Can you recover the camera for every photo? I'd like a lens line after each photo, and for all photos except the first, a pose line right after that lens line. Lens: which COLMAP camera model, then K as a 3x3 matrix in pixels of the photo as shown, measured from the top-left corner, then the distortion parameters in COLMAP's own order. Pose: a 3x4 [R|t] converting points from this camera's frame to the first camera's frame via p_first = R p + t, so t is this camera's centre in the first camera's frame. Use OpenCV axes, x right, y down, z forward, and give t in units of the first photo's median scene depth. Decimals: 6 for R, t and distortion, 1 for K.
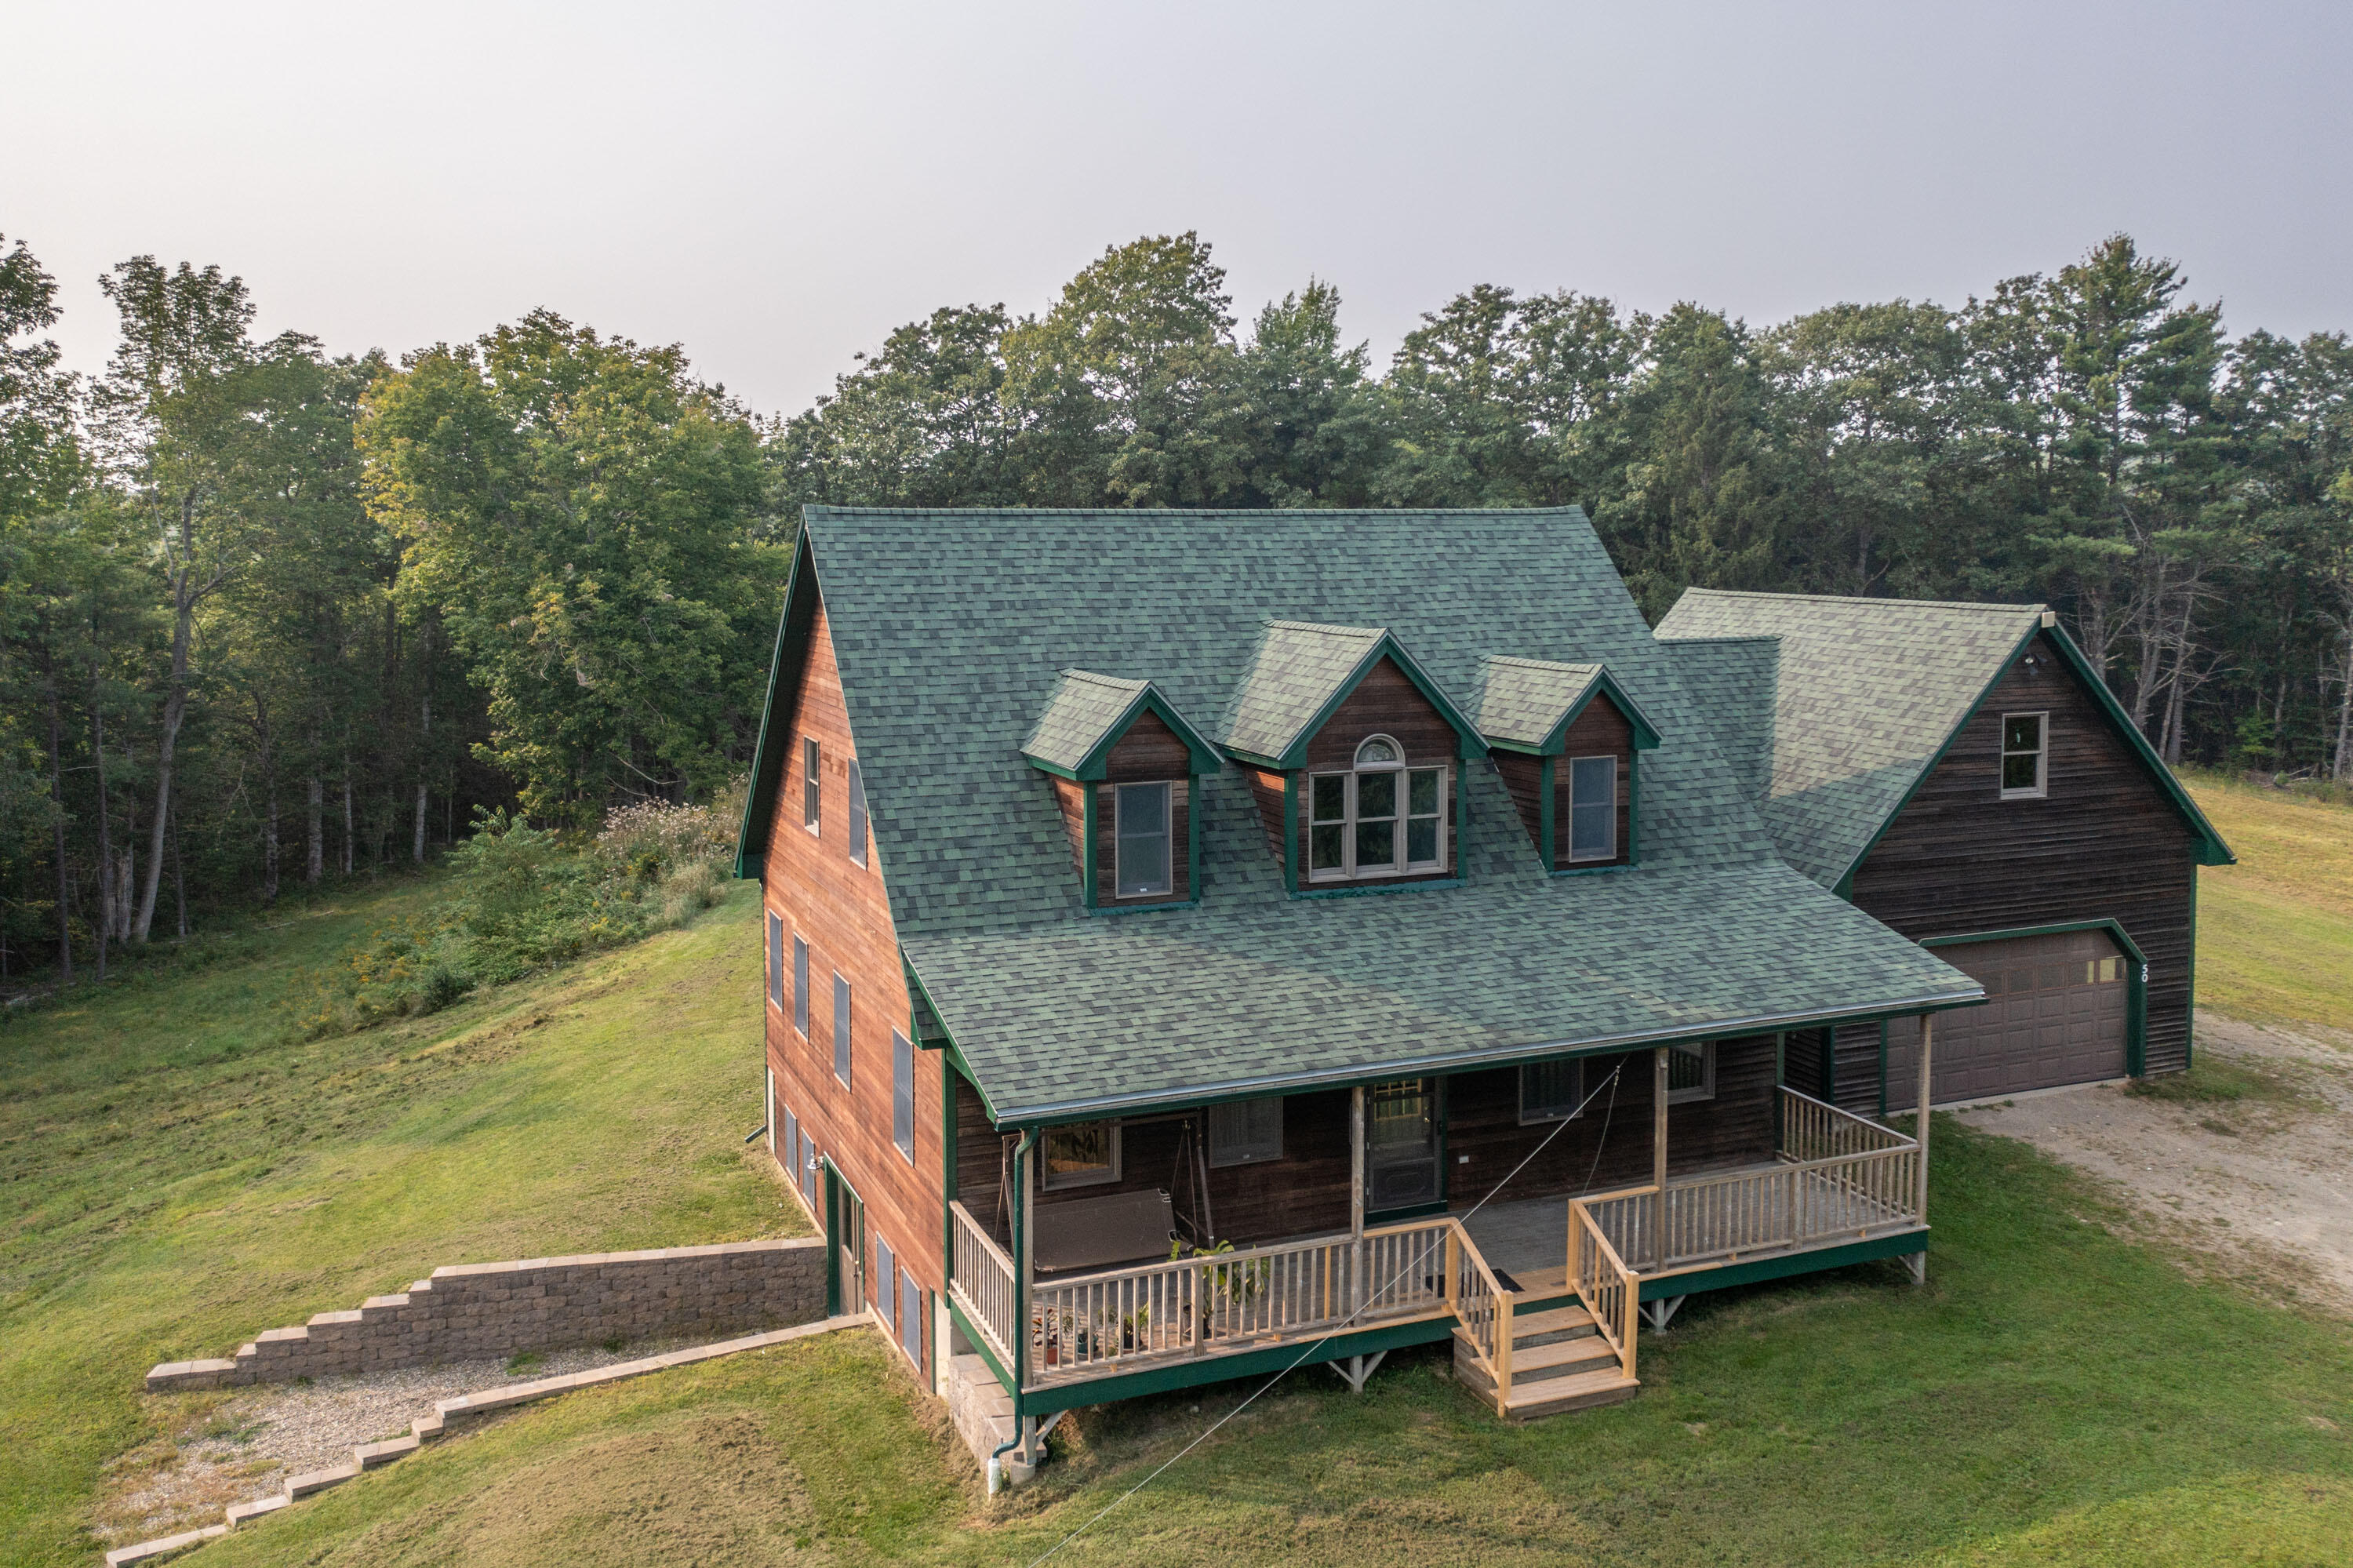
lens RADIAL K [[2010.1, 0, 1100.8], [0, 2010.1, 652.7], [0, 0, 1]] dist [-0.003067, 0.002261]
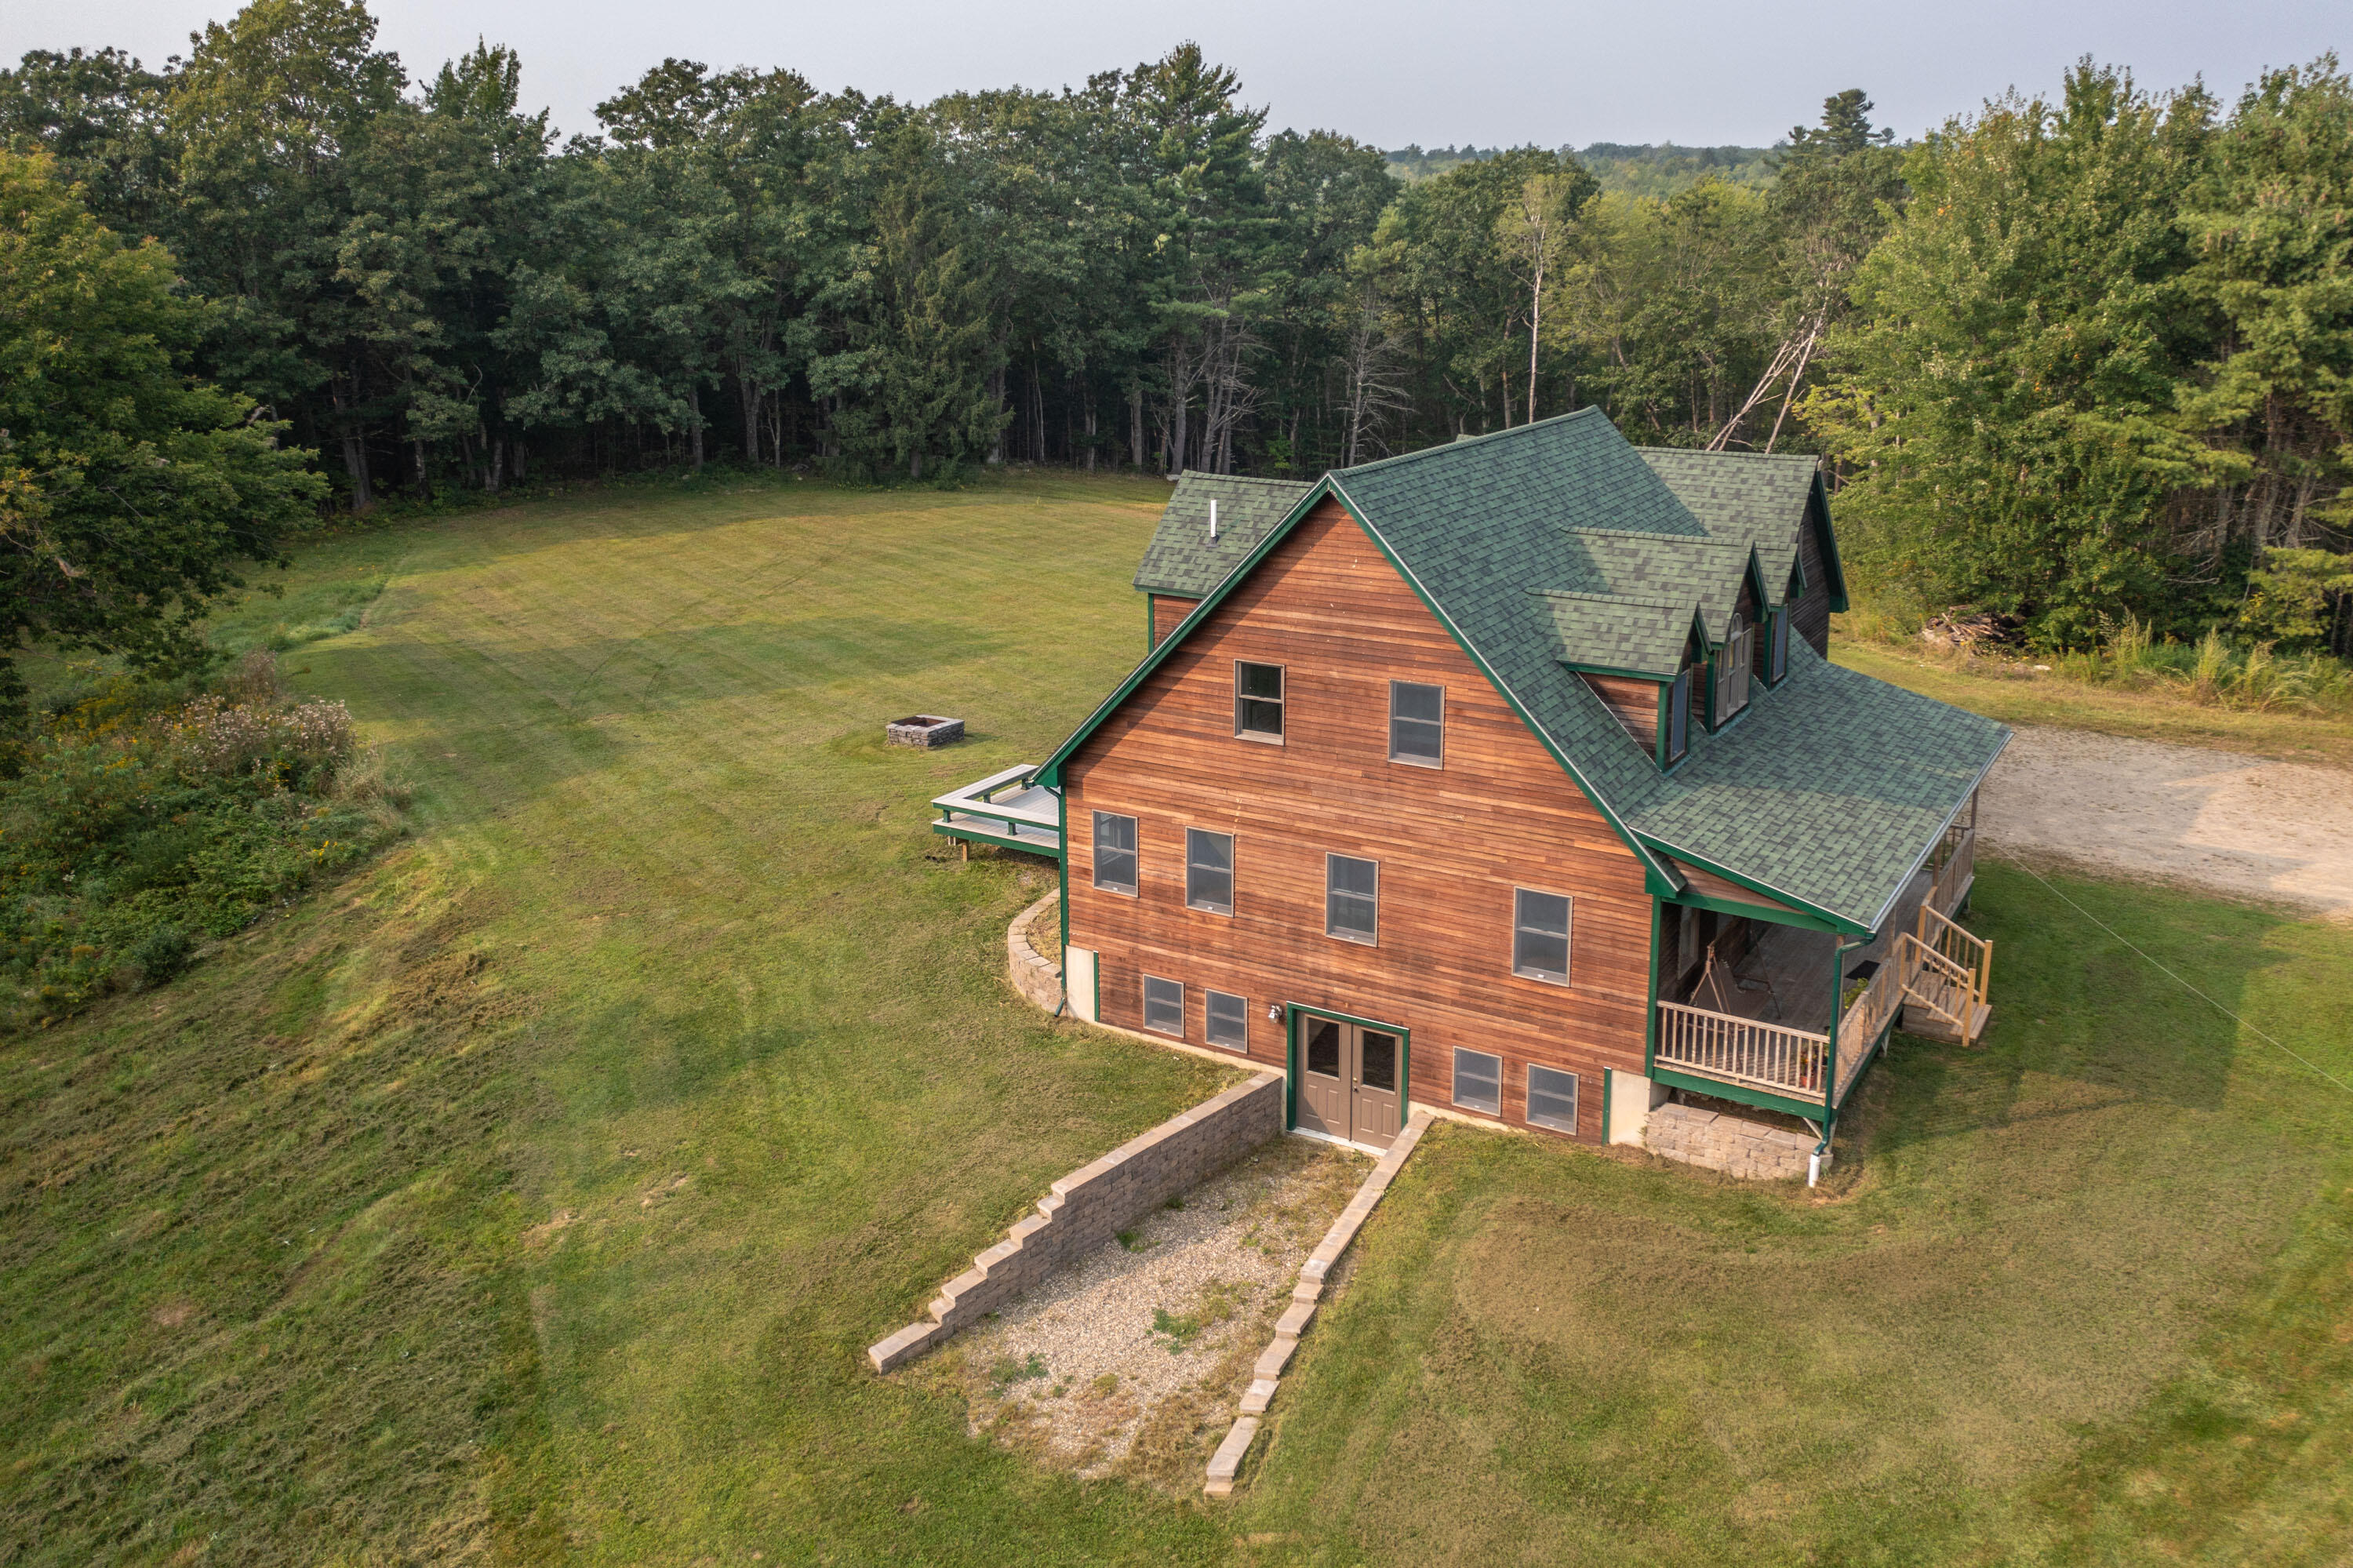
lens RADIAL K [[2032.5, 0, 1111.0], [0, 2032.5, 646.9], [0, 0, 1]] dist [-0.002846, 0.003007]
pose [[0.793638, -0.131265, 0.594061, -0.838997], [0.042345, 0.985997, 0.161297, -0.146427], [-0.606915, -0.102856, 0.788083, 0.121814]]
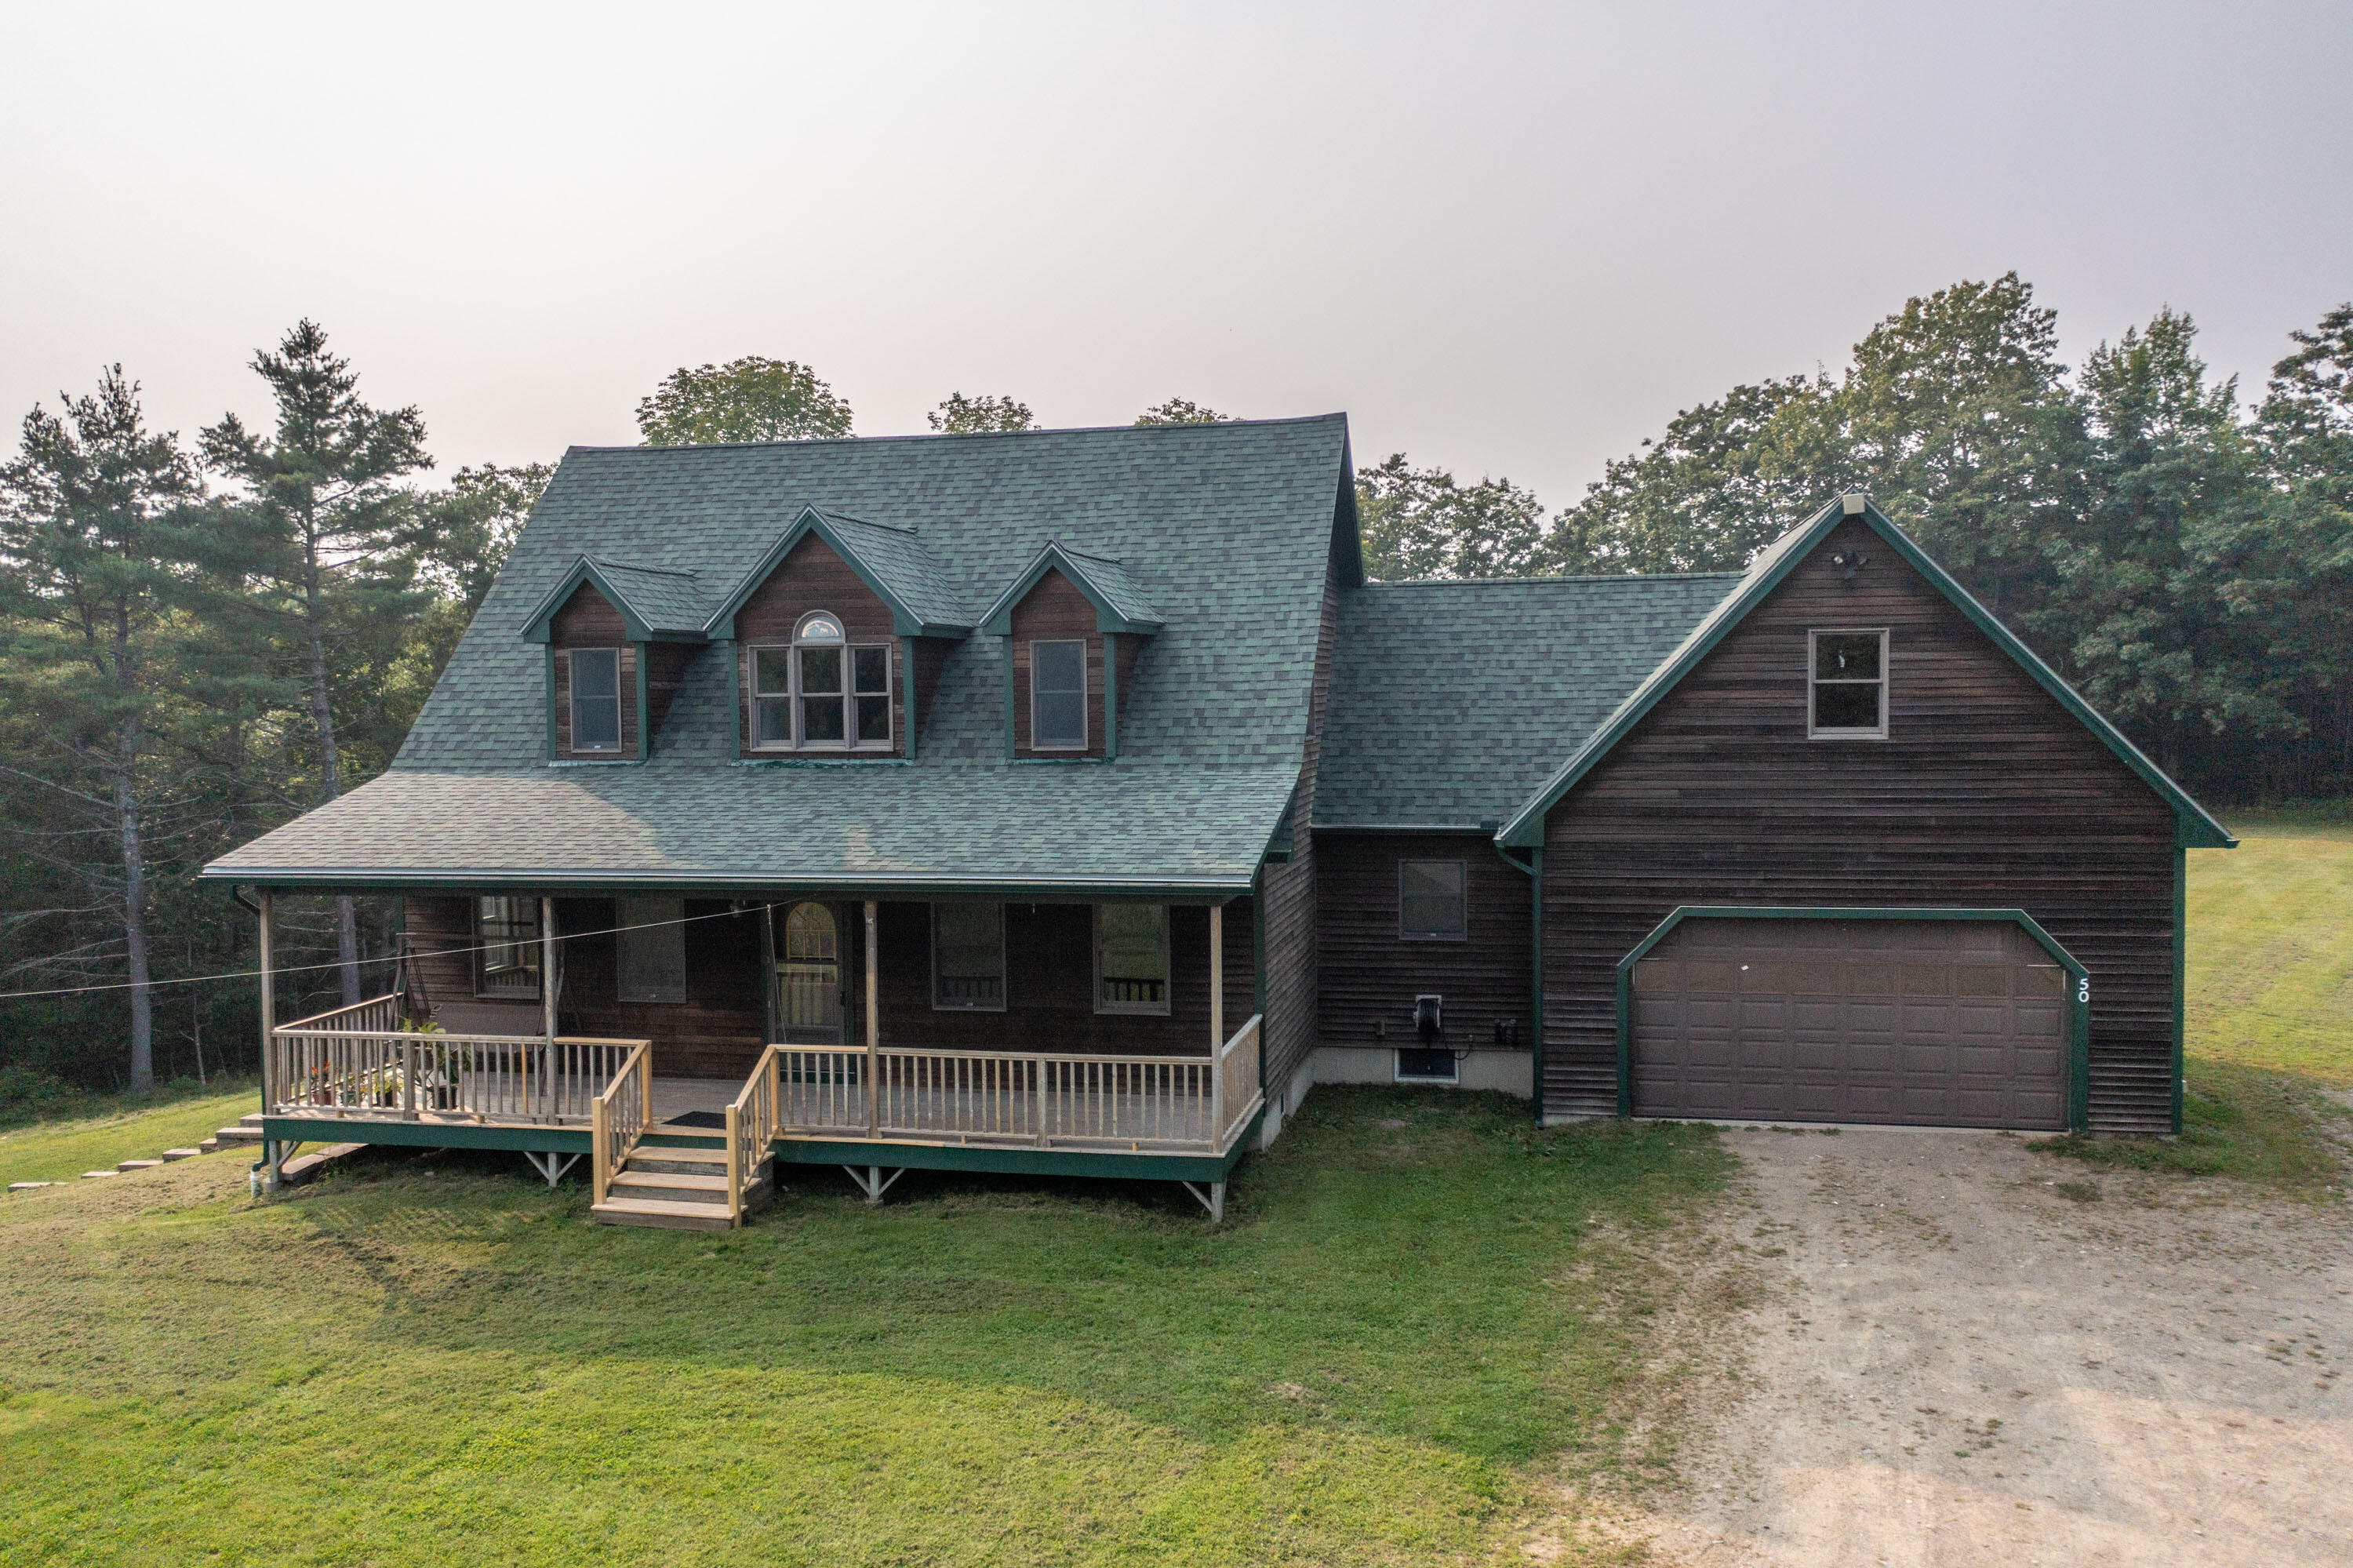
lens RADIAL K [[1932.4, 0, 1084.3], [0, 1932.4, 757.2], [0, 0, 1]] dist [0.002154, -0.002610]
pose [[0.815728, 0.015719, -0.578222, 0.656461], [-0.031294, 0.999366, -0.016981, 0.102301], [0.577588, 0.031947, 0.815703, 0.221622]]
